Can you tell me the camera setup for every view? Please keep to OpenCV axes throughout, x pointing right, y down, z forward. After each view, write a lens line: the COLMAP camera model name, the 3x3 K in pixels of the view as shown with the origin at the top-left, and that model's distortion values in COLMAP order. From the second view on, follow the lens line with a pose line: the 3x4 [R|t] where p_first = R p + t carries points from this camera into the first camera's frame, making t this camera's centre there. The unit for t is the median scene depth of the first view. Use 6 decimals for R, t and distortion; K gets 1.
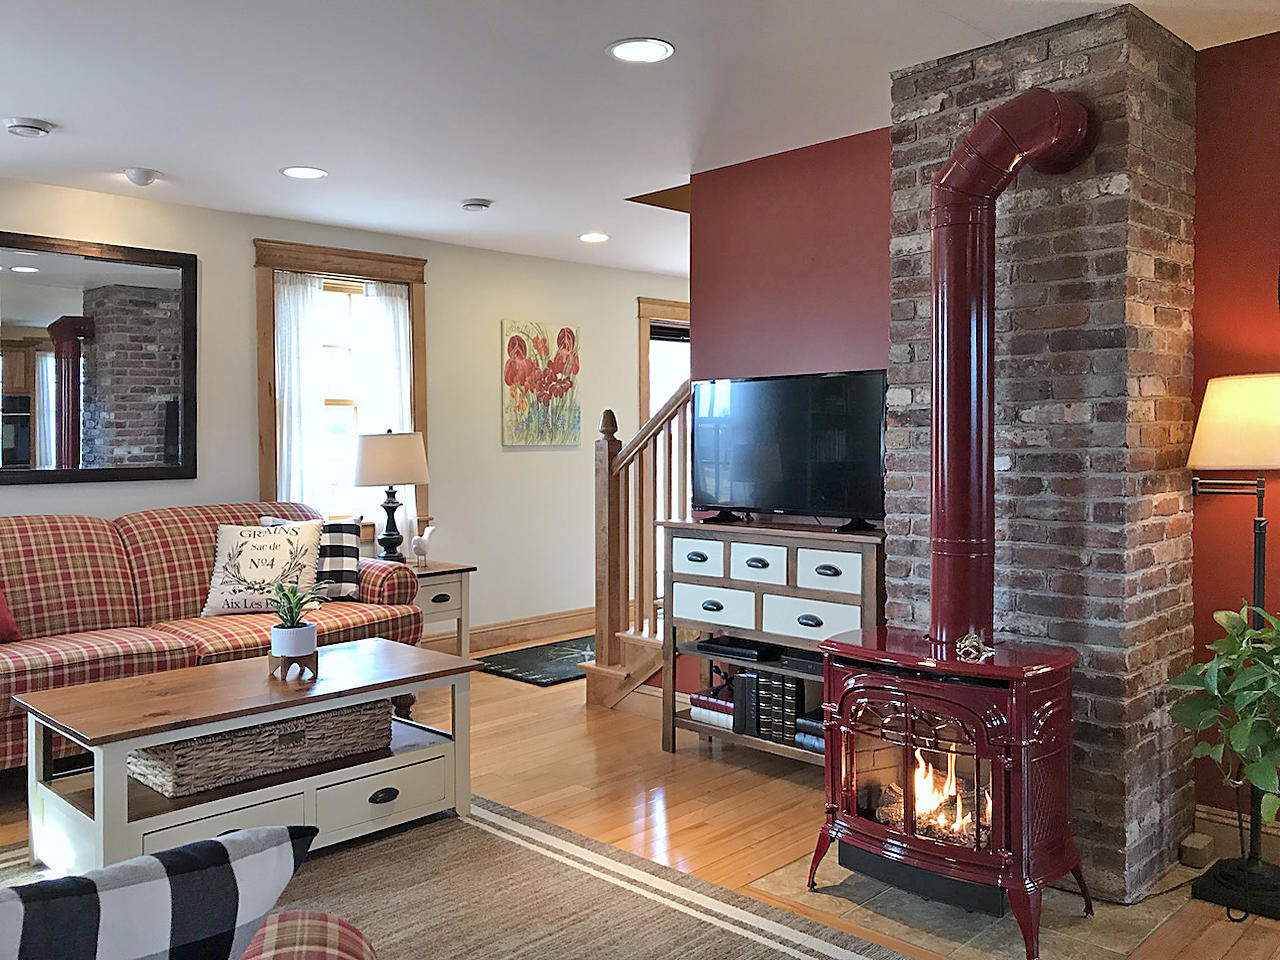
lens RADIAL K [[1114.8, 0, 640.0], [0, 1114.8, 480.0], [0, 0, 1]] dist [0.074457, 0.001858]
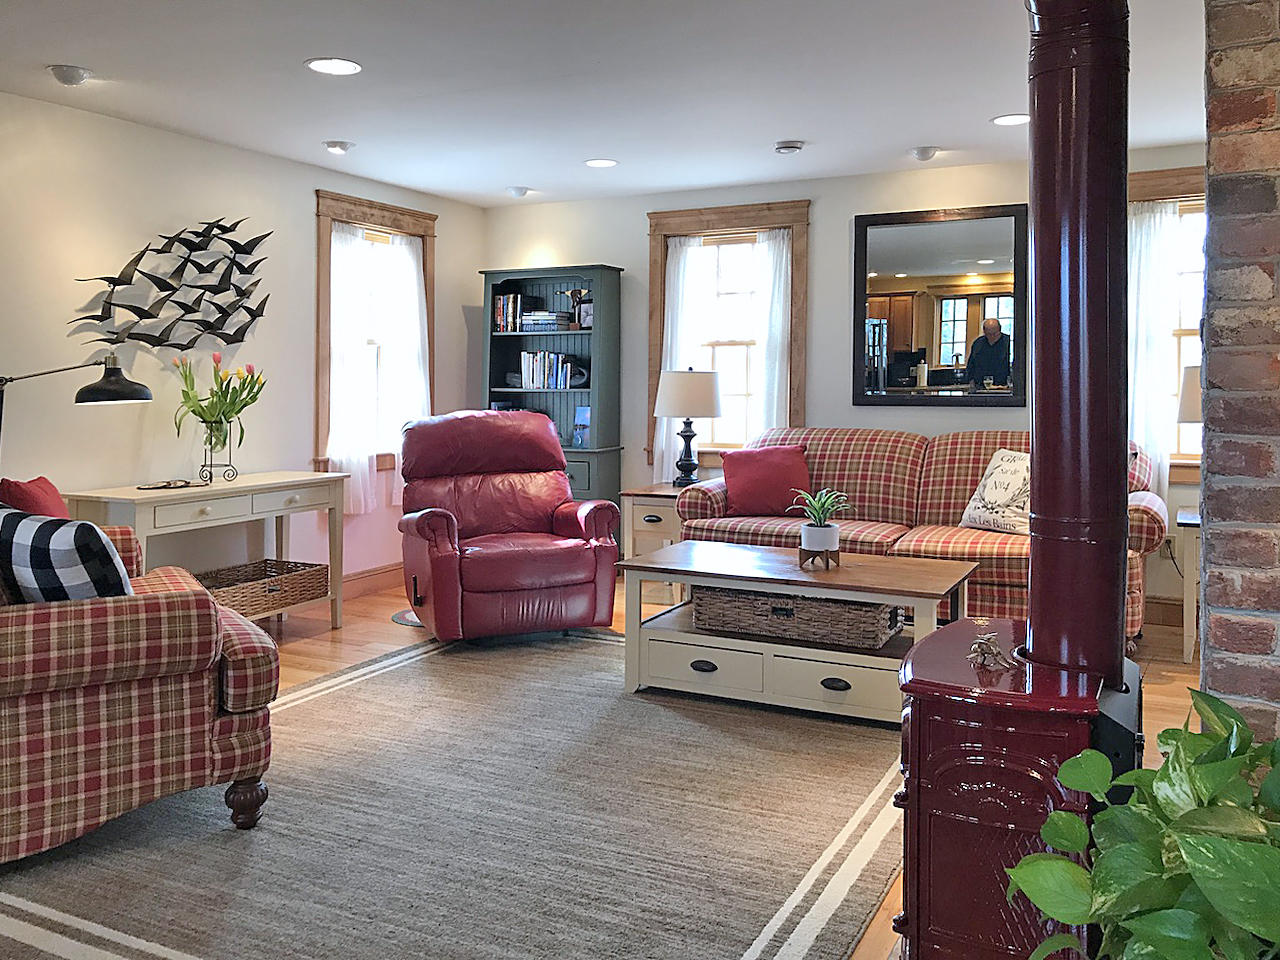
lens RADIAL K [[1053.9, 0, 640.0], [0, 1053.9, 480.0], [0, 0, 1]] dist [-0.005719, -0.003802]
pose [[0.312799, 0.100766, -0.944459, 0.678031], [-0.032962, 0.994909, 0.095232, -0.023531], [0.949247, 0.001342, 0.314528, 0.449426]]
